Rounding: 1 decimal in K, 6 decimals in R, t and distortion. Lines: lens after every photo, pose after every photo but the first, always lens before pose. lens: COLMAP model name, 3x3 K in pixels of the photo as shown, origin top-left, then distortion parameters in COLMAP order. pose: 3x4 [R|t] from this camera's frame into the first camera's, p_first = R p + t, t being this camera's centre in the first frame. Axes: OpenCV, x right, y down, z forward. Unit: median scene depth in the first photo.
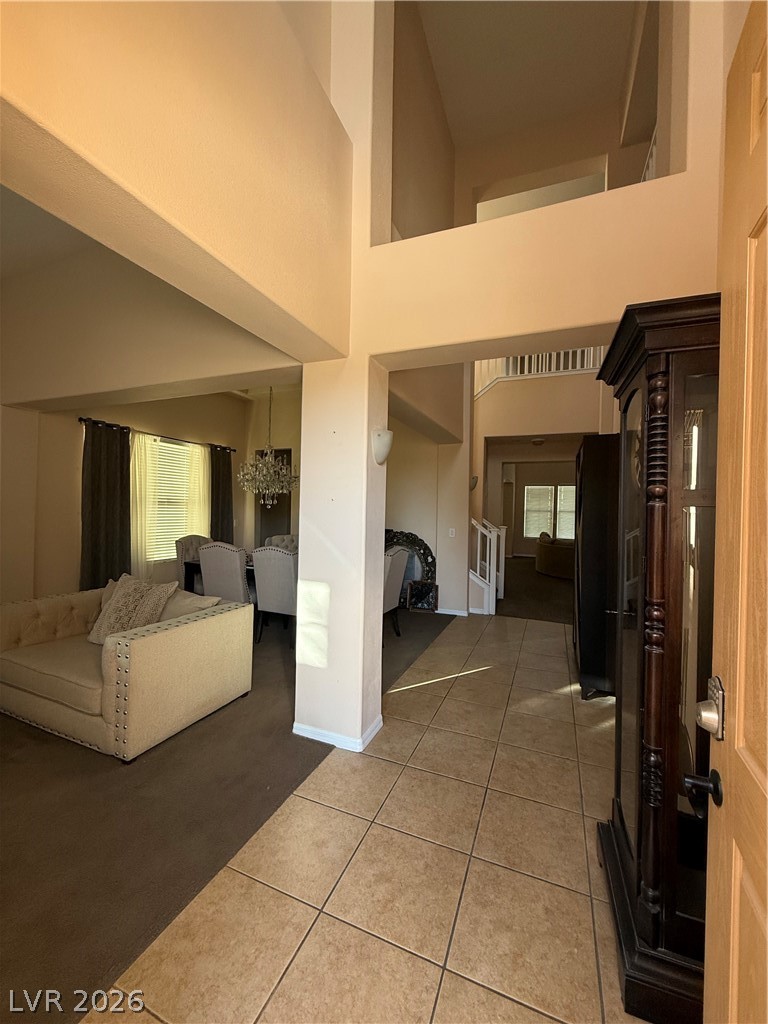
lens RADIAL K [[404.1, 0, 385.7], [0, 404.1, 509.6], [0, 0, 1]] dist [0.000268, -0.000152]
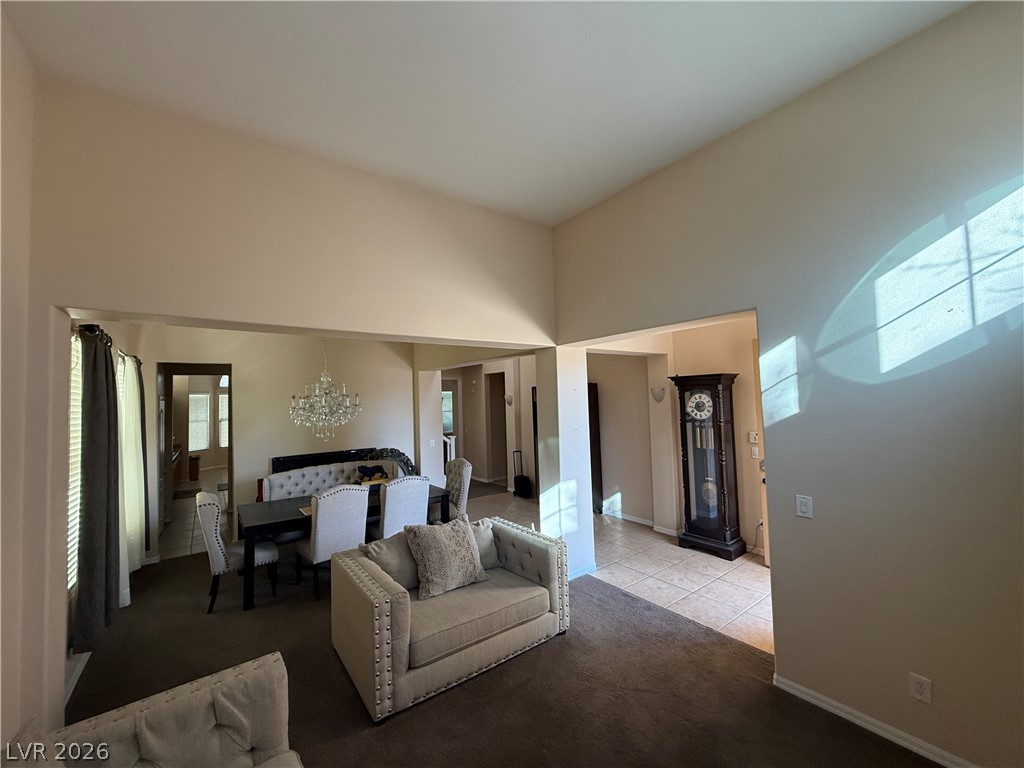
lens RADIAL K [[404.1, 0, 512.0], [0, 404.1, 384.0], [0, 0, 1]] dist [0.000268, -0.000152]
pose [[0.513393, 0.001879, 0.858151, -0.748297], [0.044911, 0.998568, -0.029055, -0.073651], [-0.856977, 0.053457, 0.512574, 0.154485]]
